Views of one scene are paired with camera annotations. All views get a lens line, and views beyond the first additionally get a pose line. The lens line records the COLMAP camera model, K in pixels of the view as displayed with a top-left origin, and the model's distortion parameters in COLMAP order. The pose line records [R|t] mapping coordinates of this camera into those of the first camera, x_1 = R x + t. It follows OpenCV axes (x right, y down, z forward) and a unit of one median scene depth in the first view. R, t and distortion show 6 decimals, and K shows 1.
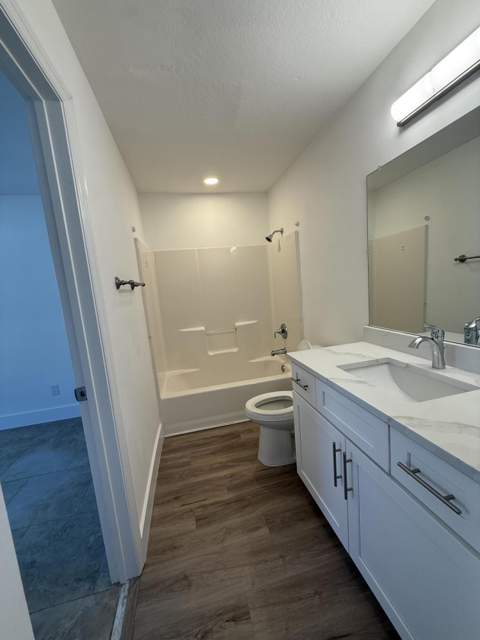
lens RADIAL K [[255.8, 0, 240.9], [0, 255.8, 319.6], [0, 0, 1]] dist [0.000106, 0.000131]
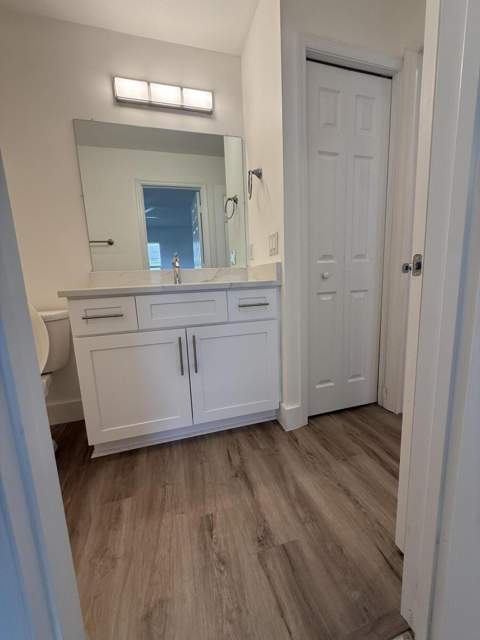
lens RADIAL K [[255.8, 0, 240.9], [0, 255.8, 319.6], [0, 0, 1]] dist [0.000106, 0.000131]
pose [[-0.060431, -0.072385, 0.995544, -0.804747], [0.183198, 0.979621, 0.082348, 0.334508], [-0.981217, 0.187358, -0.045939, 0.712296]]
